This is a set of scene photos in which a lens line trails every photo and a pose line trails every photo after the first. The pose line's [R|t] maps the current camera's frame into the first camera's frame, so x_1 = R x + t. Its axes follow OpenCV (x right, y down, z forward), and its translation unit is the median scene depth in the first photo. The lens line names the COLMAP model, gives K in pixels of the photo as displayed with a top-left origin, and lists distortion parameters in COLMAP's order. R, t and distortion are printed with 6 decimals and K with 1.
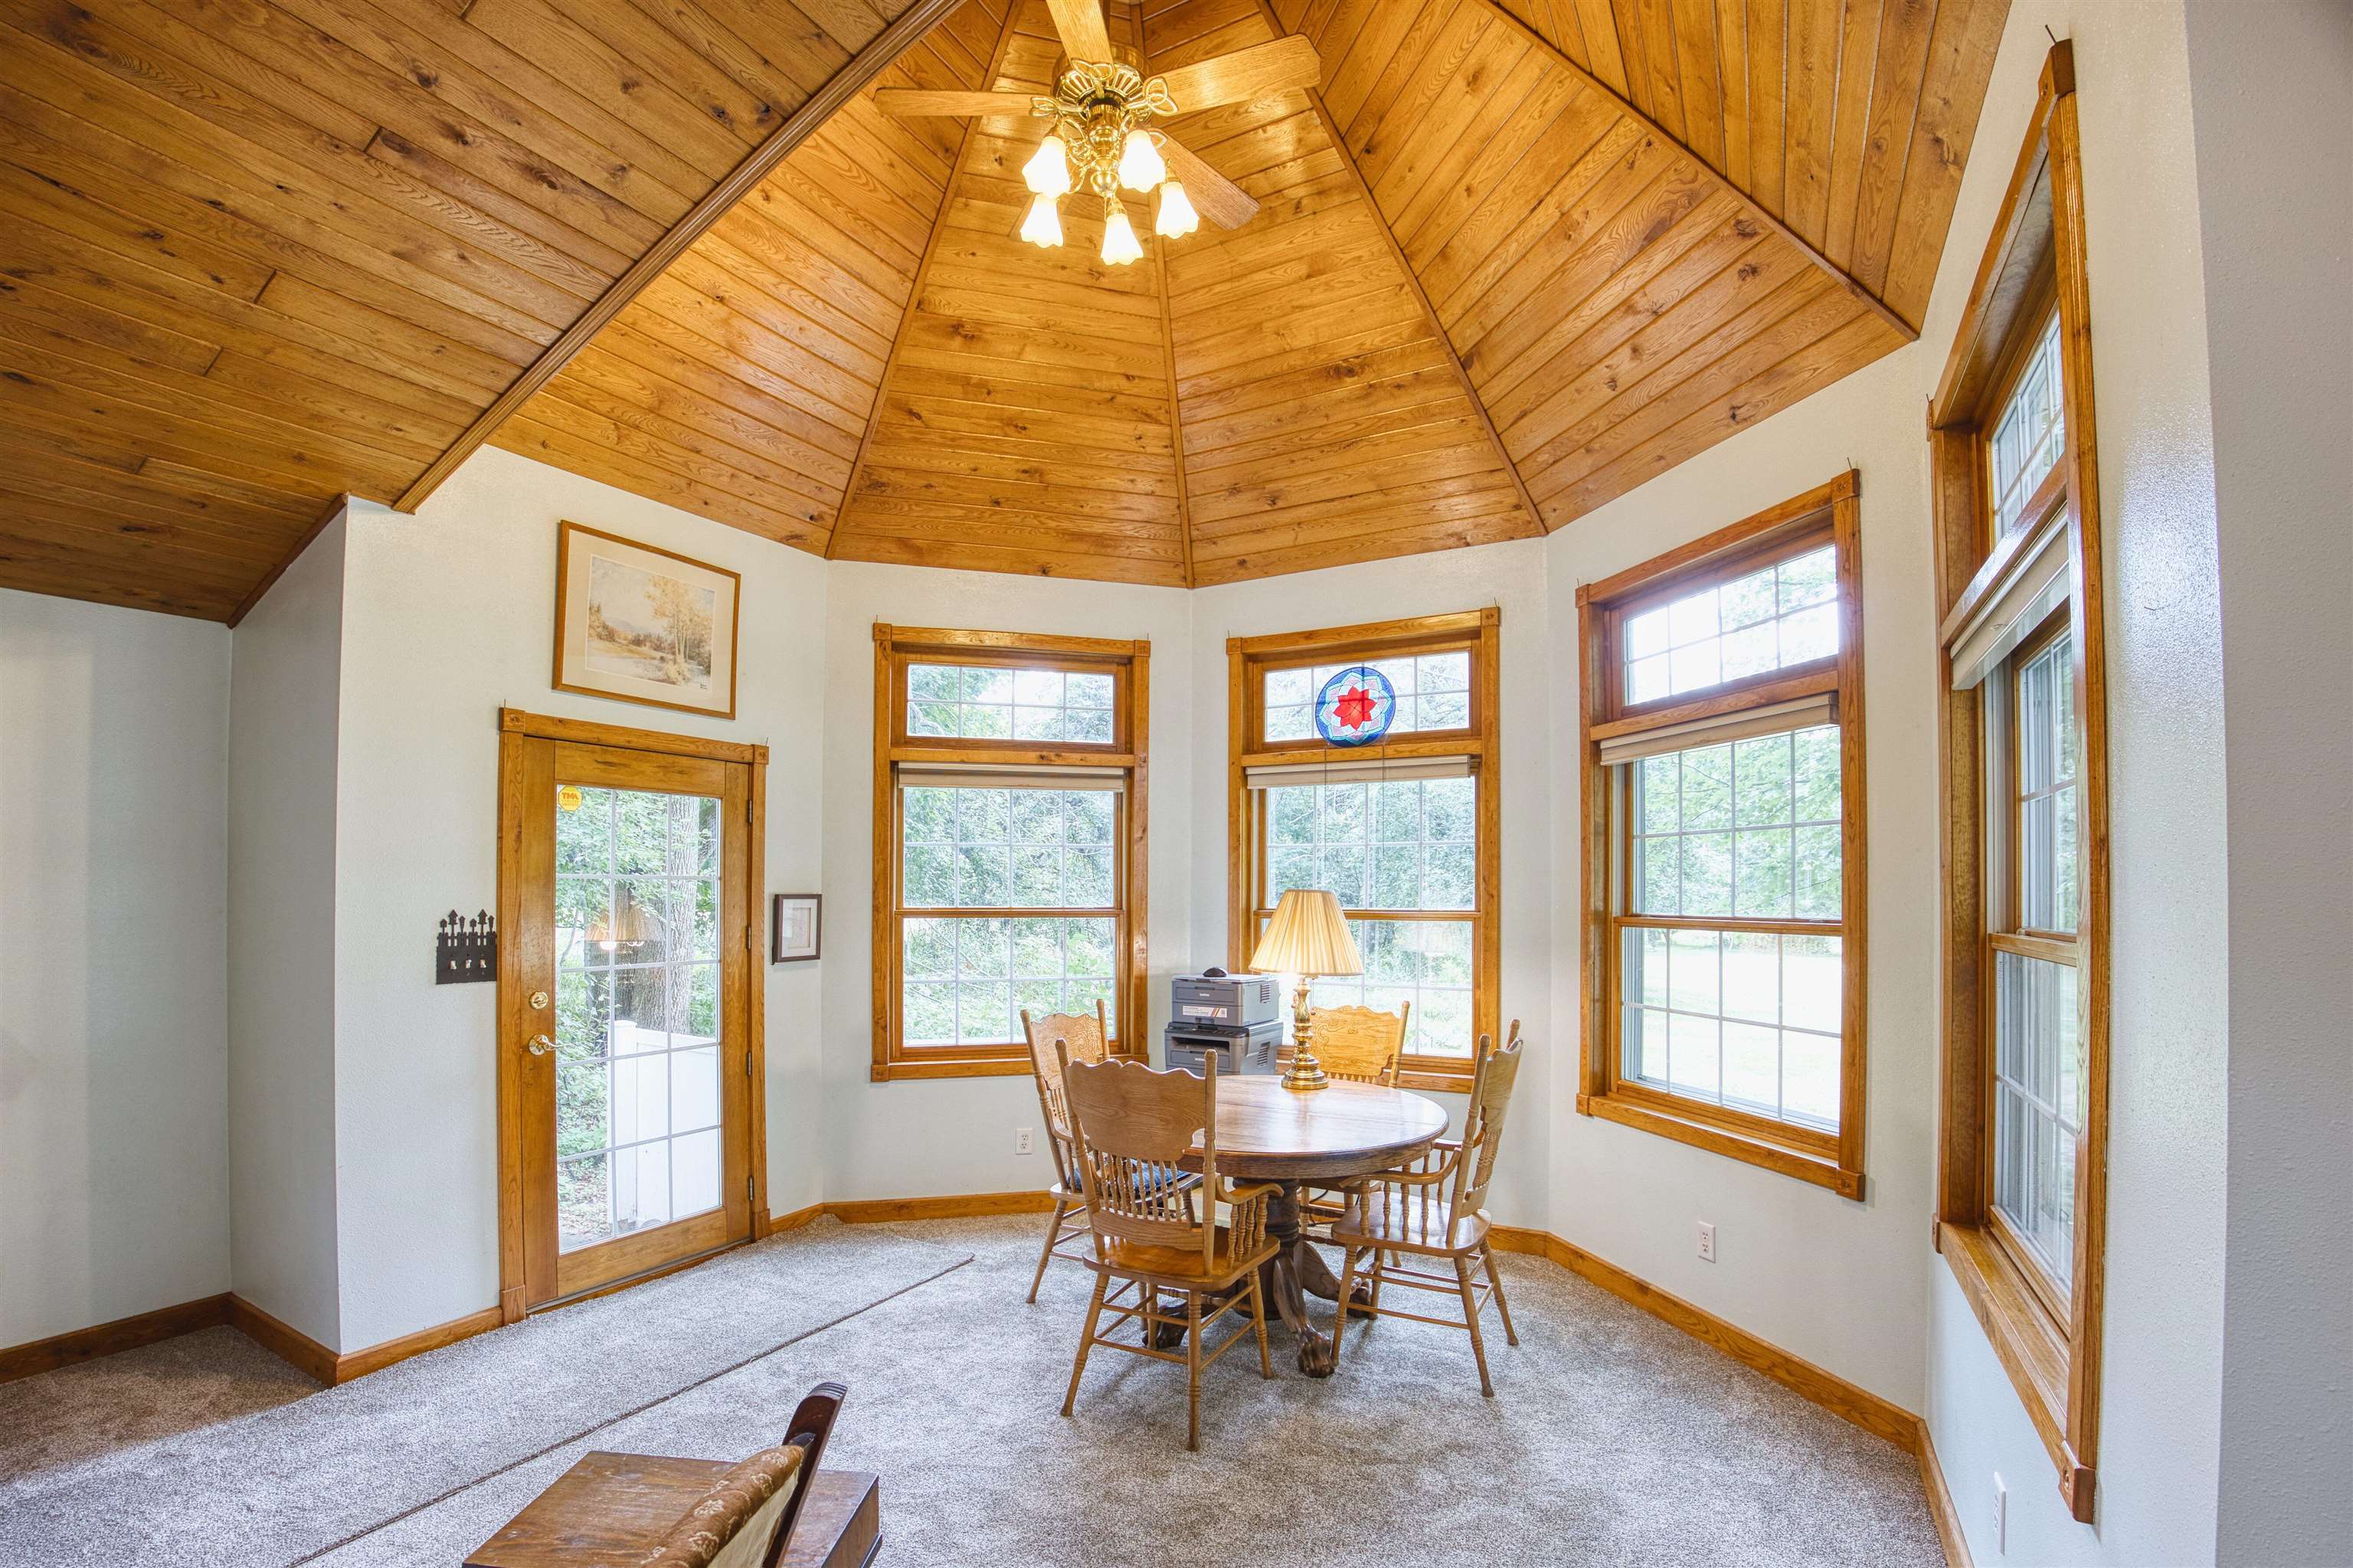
lens RADIAL K [[1053.0, 0, 1179.8], [0, 1053.0, 875.5], [0, 0, 1]] dist [-0.061601, 0.000697]
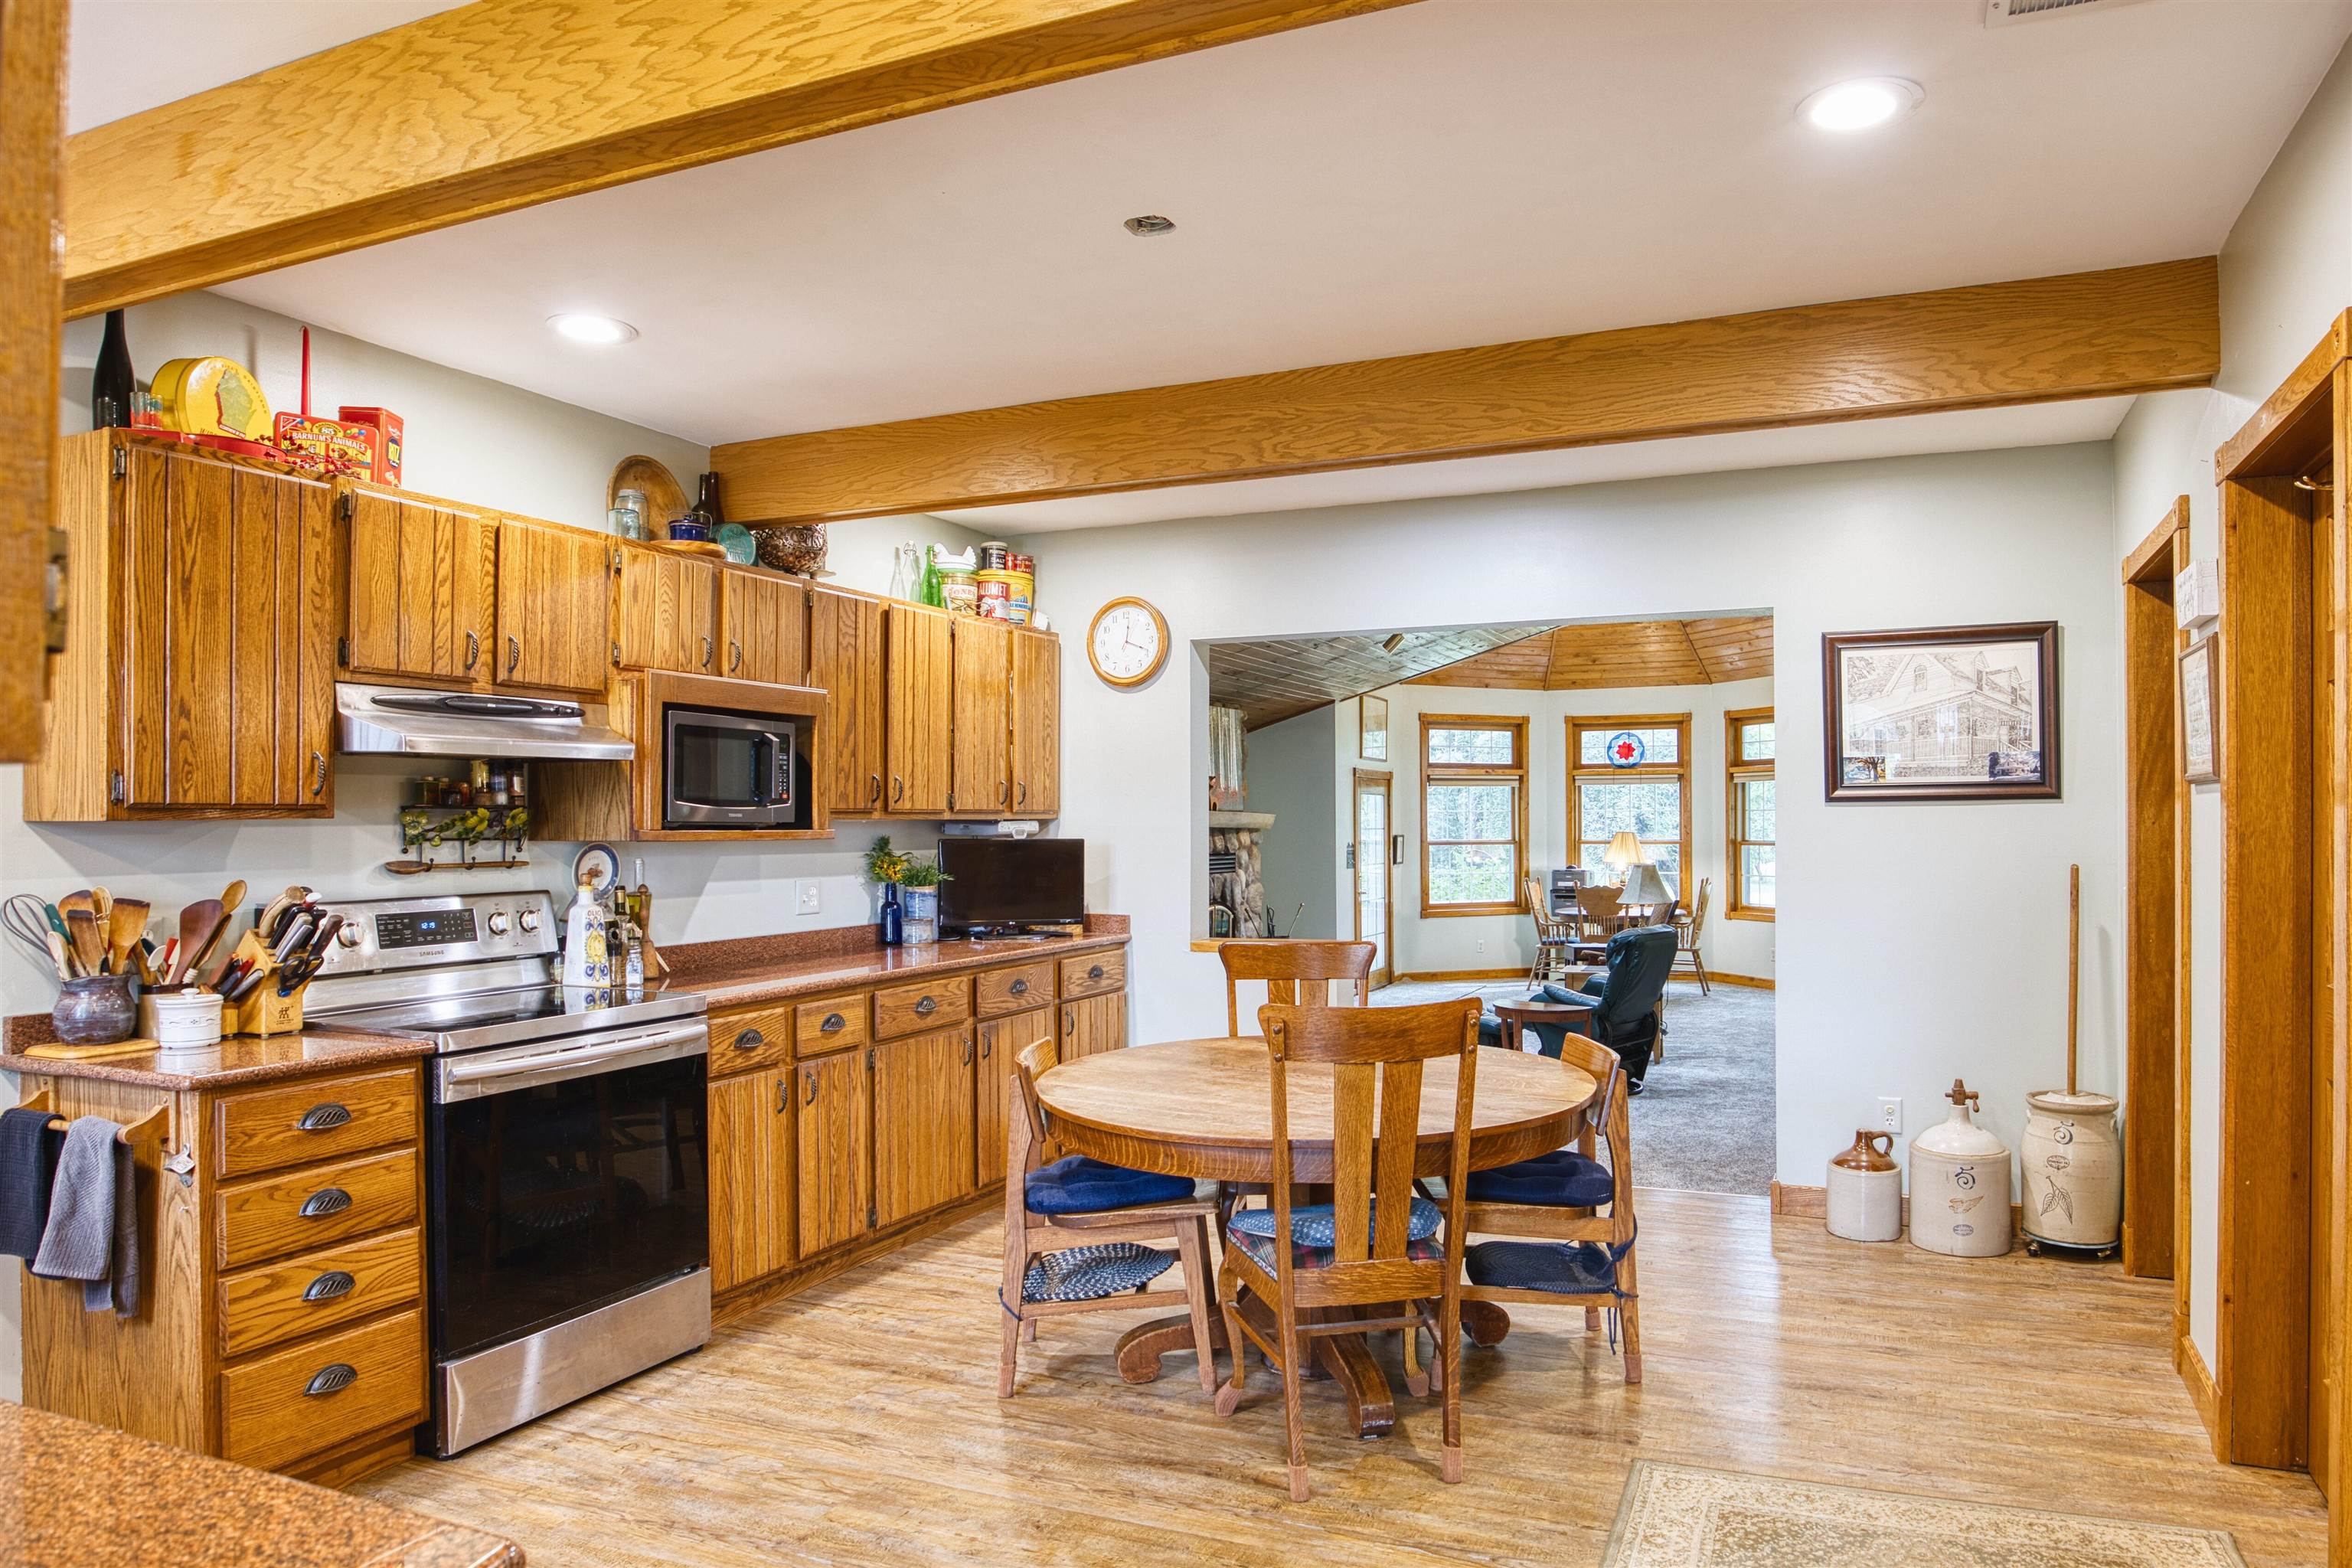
lens RADIAL K [[1459.0, 0, 1270.7], [0, 1459.0, 815.5], [0, 0, 1]] dist [-0.058383, 0.025358]
pose [[0.993359, -0.005636, 0.114922, -1.084127], [0.004622, 0.999948, 0.009088, -0.059431], [-0.114967, -0.008496, 0.993333, -2.300414]]
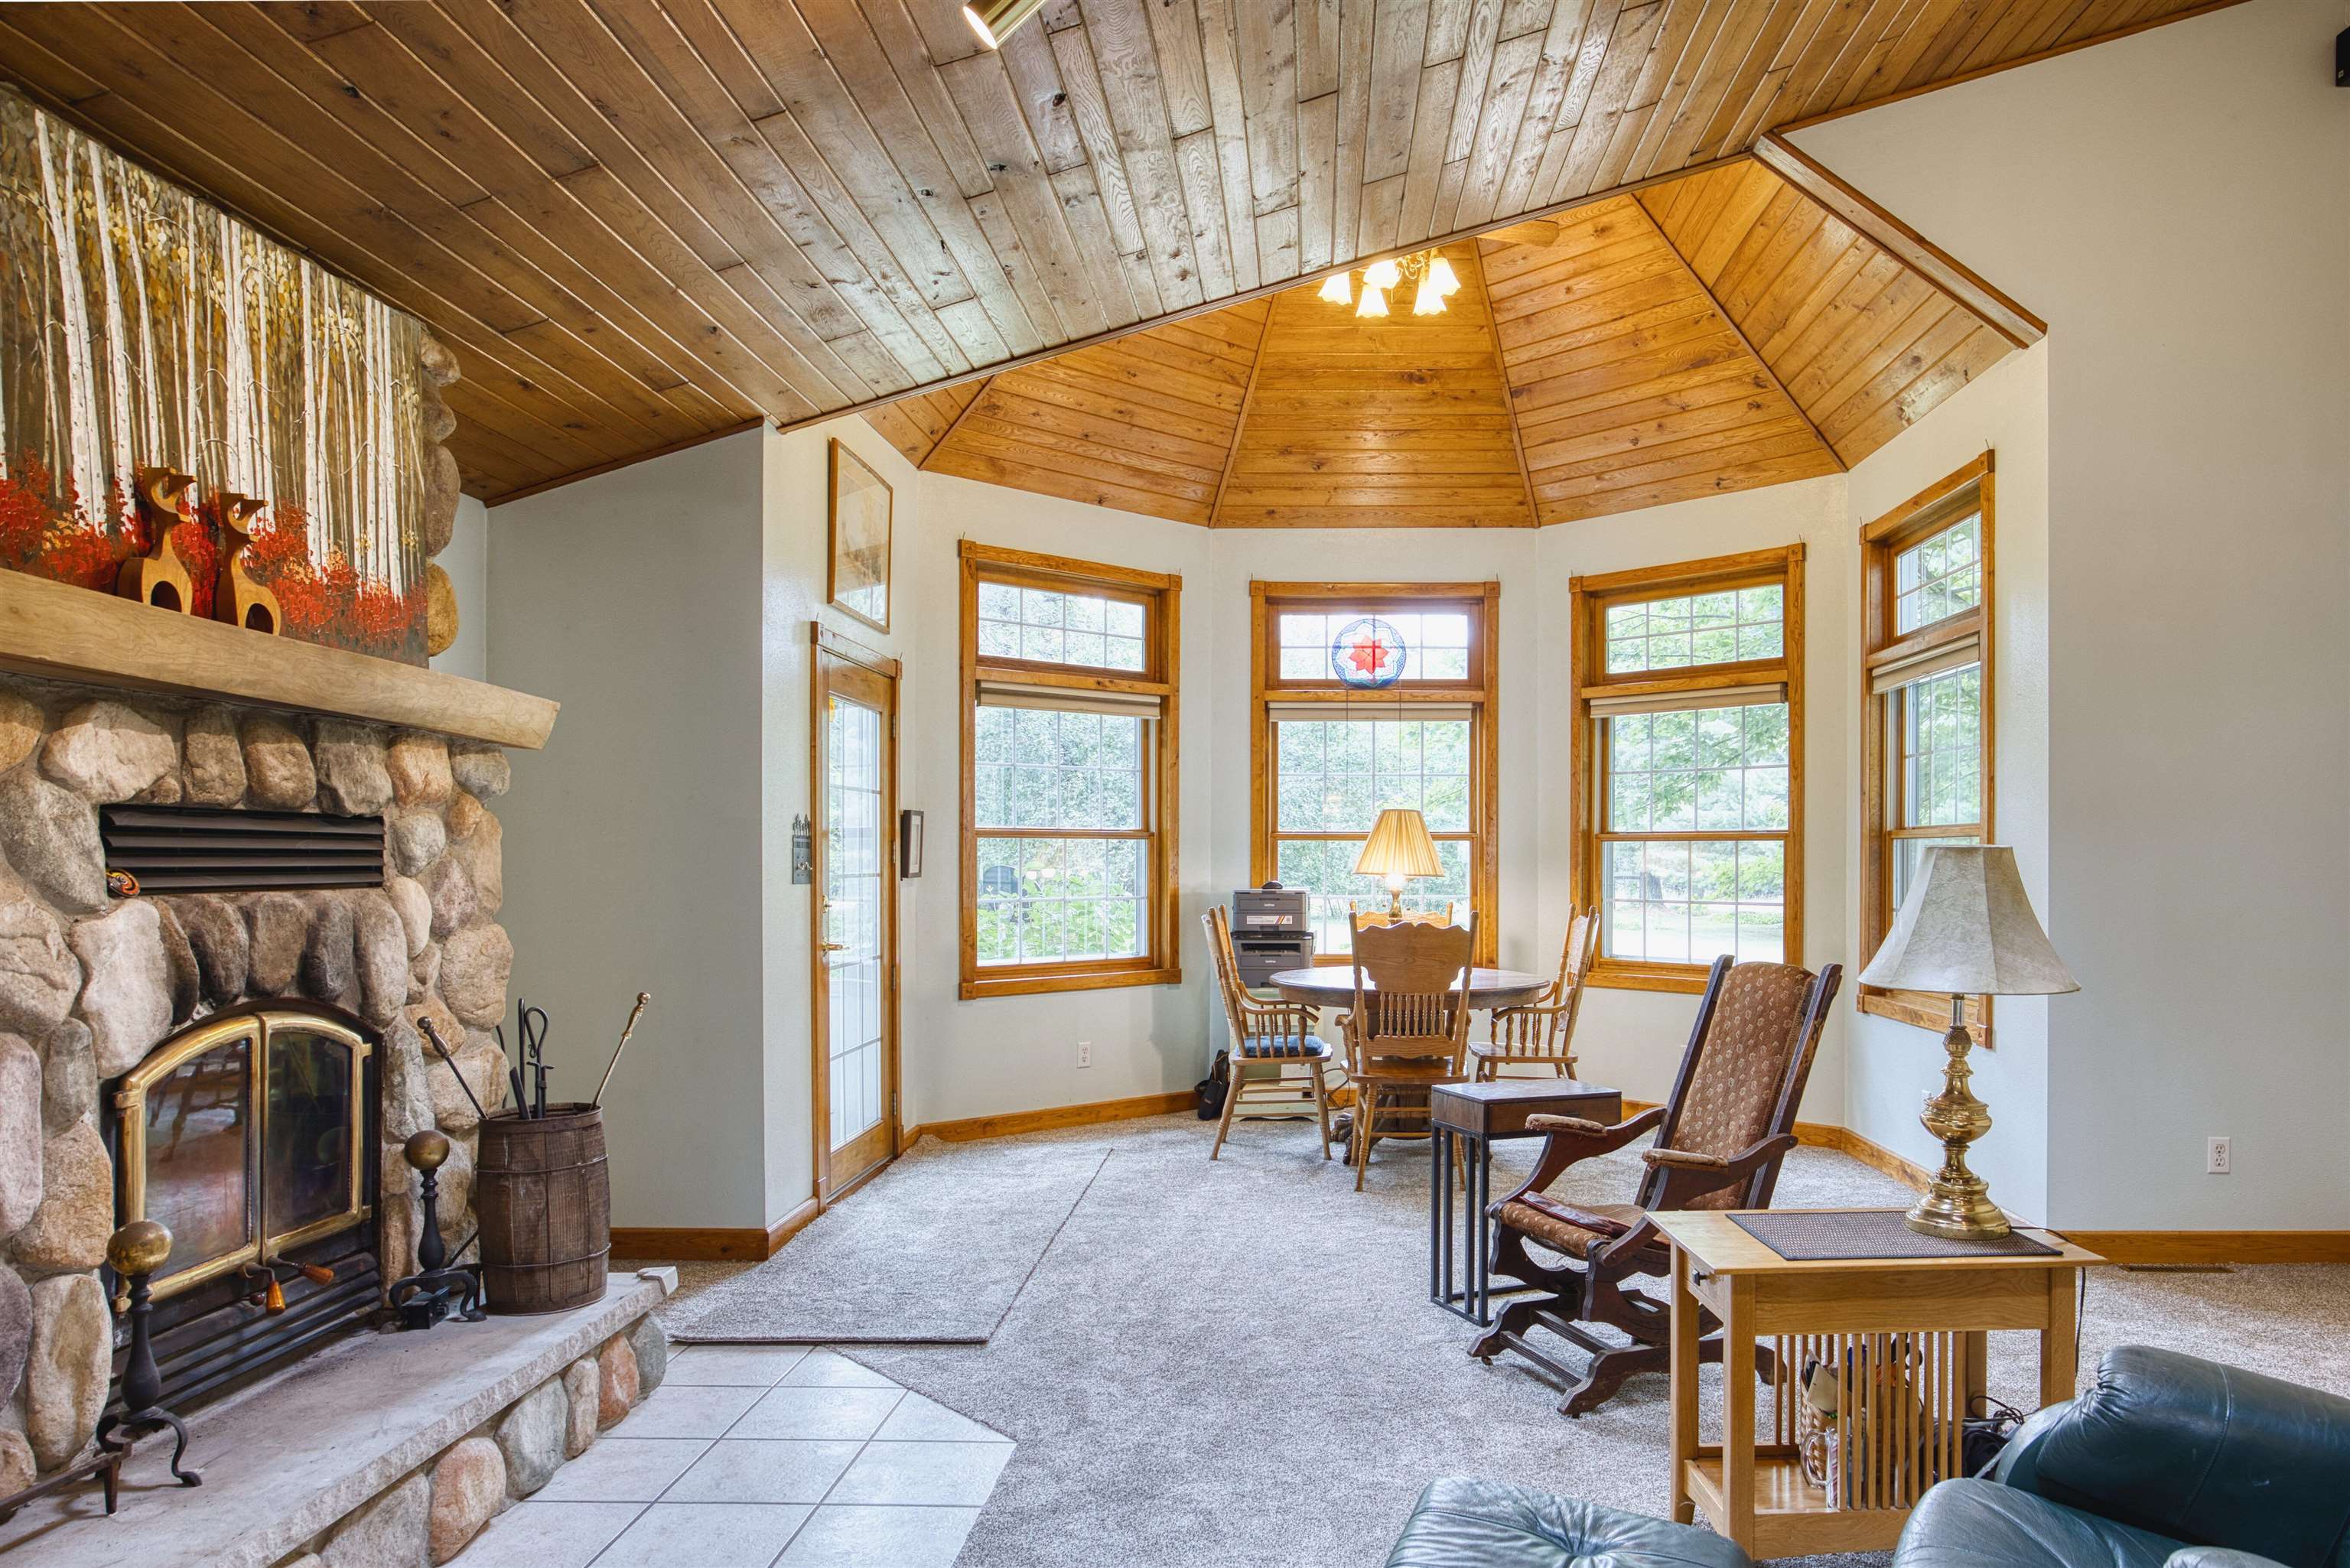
lens RADIAL K [[1552.9, 0, 1304.4], [0, 1552.9, 869.6], [0, 0, 1]] dist [-0.054770, 0.033285]
pose [[0.877531, -0.004659, 0.479497, -0.798604], [-0.007324, 0.999706, 0.023117, 0.039623], [-0.479463, -0.023798, 0.877239, -0.507597]]
